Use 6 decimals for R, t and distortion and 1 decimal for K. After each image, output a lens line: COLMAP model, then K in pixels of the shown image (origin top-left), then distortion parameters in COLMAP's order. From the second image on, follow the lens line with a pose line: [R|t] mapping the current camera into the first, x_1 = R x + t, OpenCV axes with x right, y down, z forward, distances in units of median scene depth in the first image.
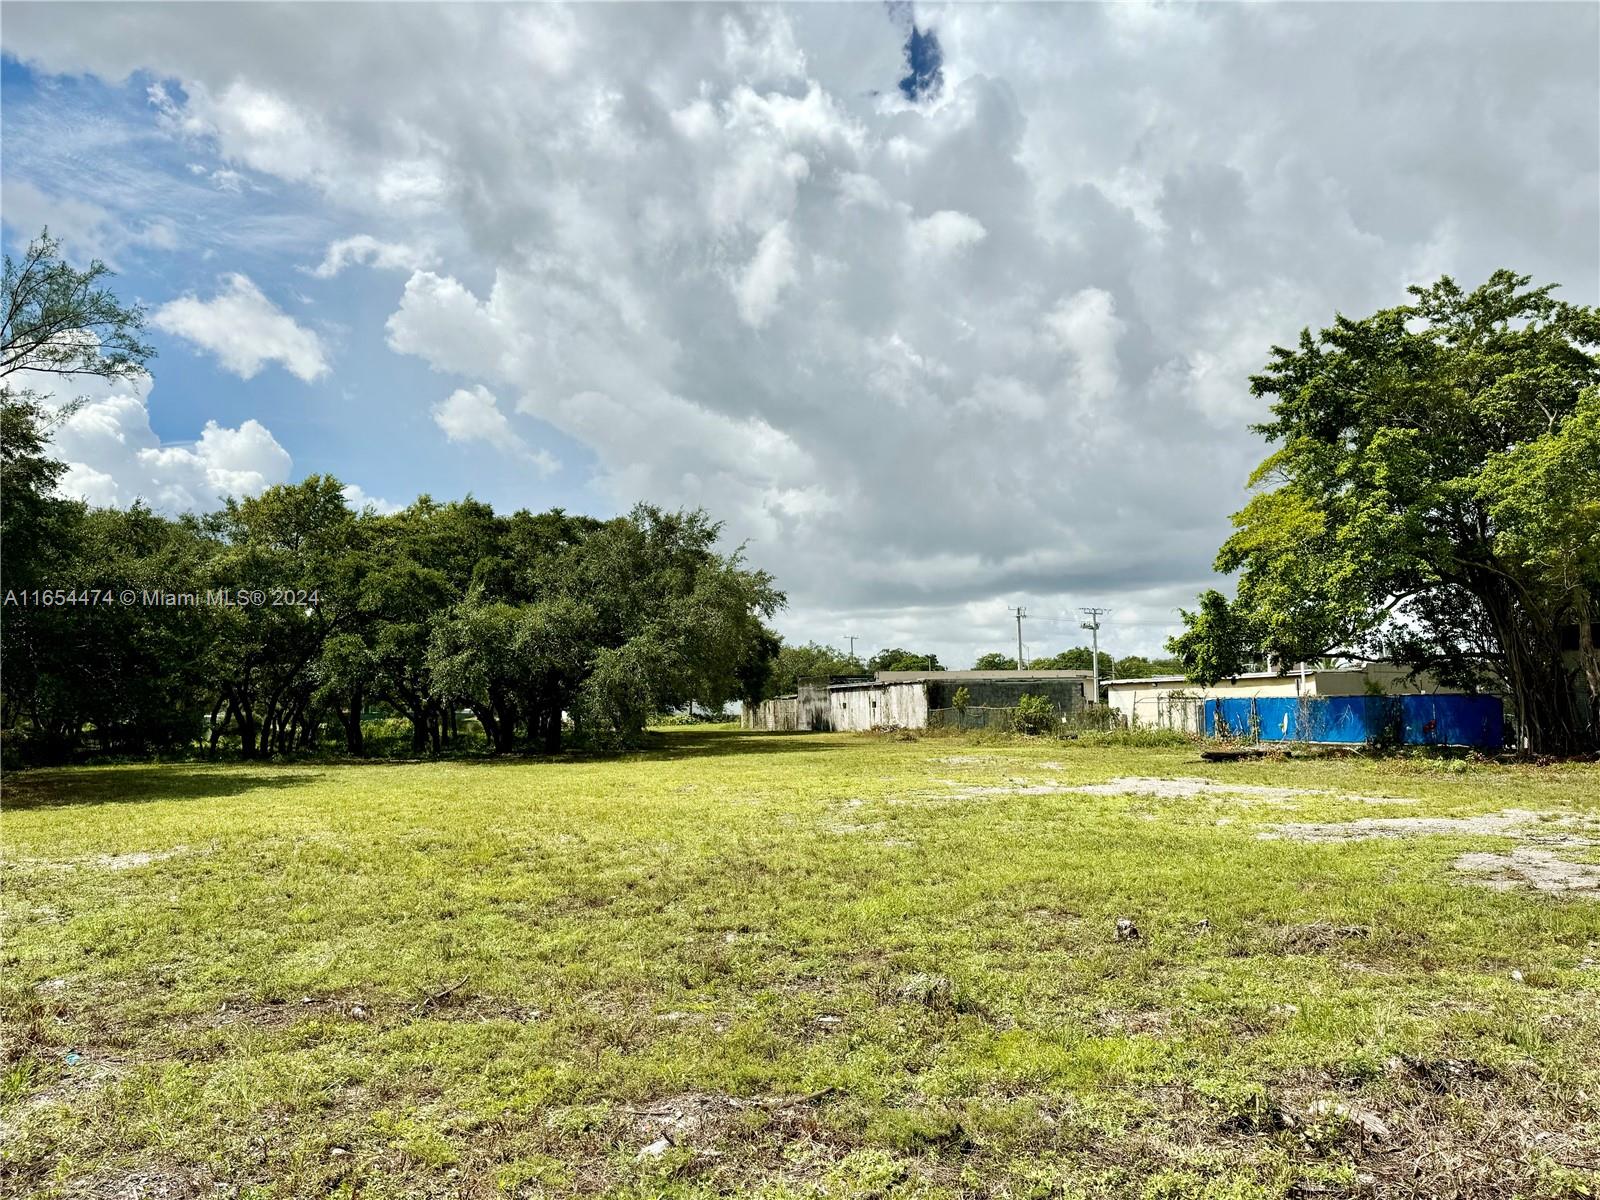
lens RADIAL K [[1122.8, 0, 803.4], [0, 1122.8, 598.4], [0, 0, 1]] dist [0.048795, -0.054665]
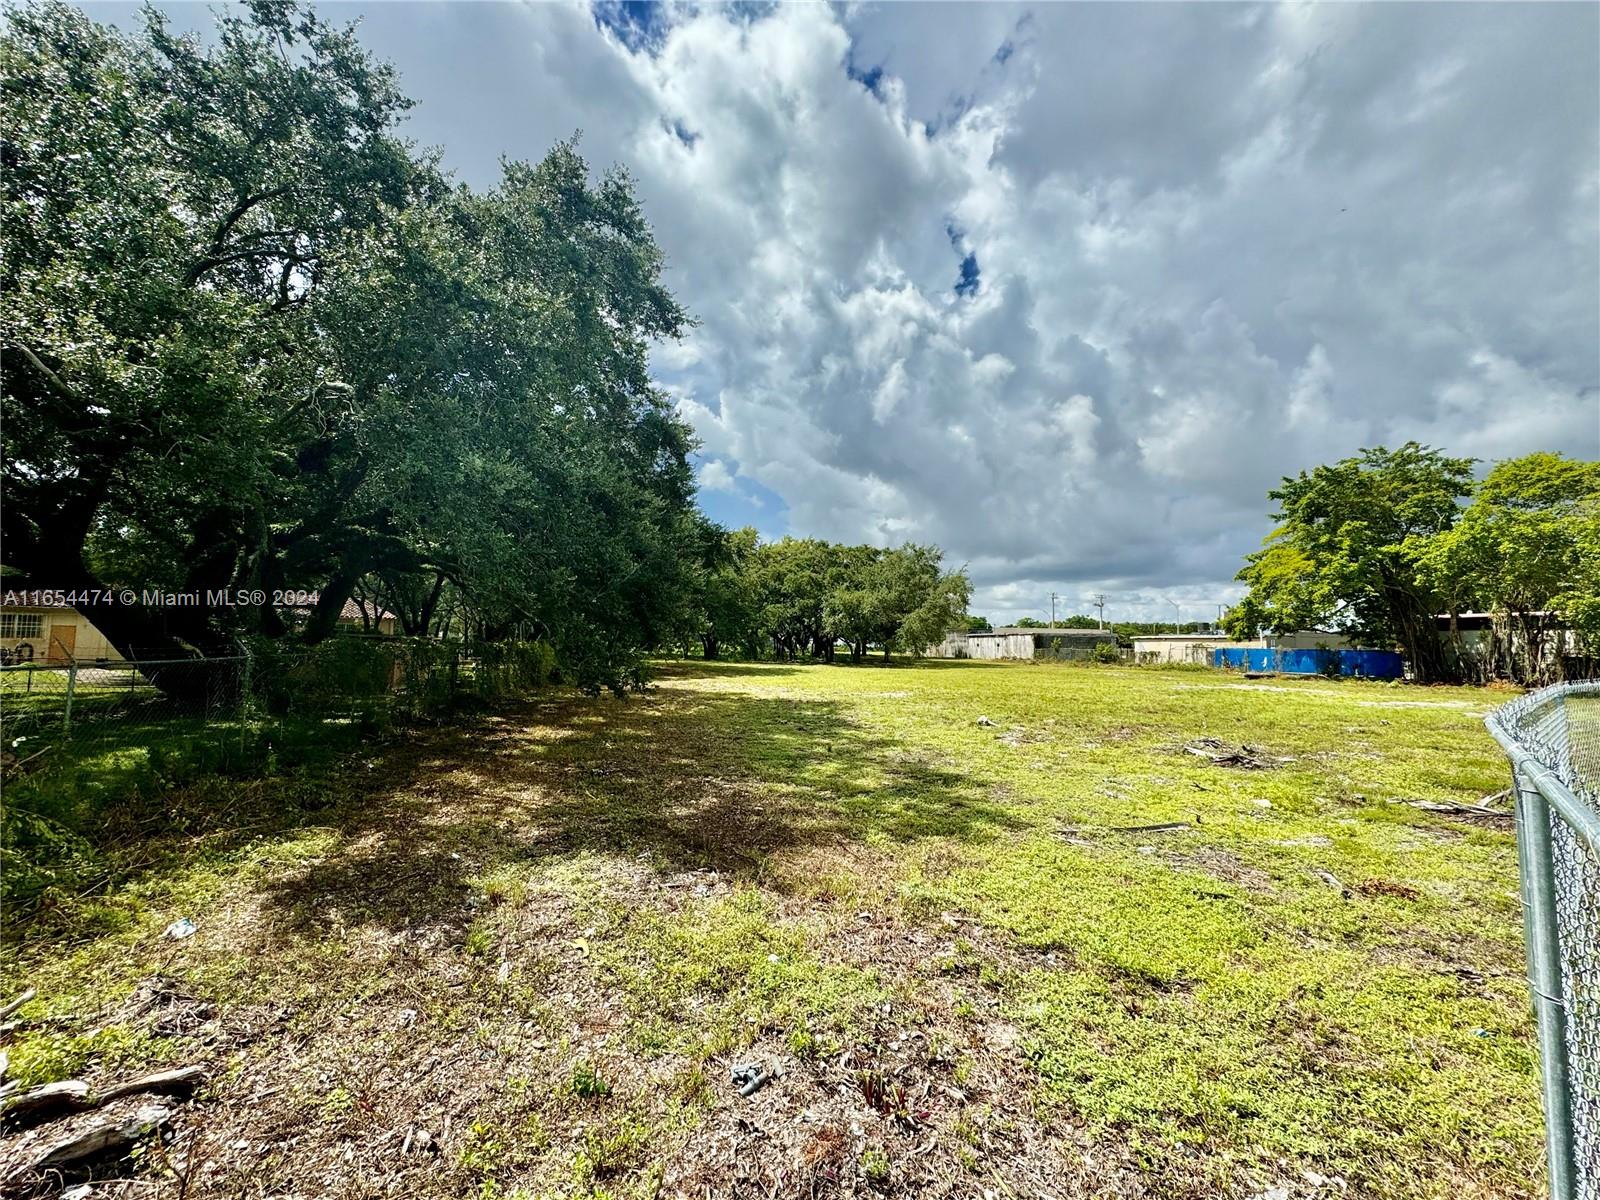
lens RADIAL K [[640.3, 0, 812.0], [0, 640.3, 599.0], [0, 0, 1]] dist [-0.007297, 0.000150]
pose [[0.989508, 0.023615, -0.142533, -0.250012], [-0.019575, 0.999368, 0.029682, -0.020869], [0.143144, -0.026580, 0.989345, -0.254884]]
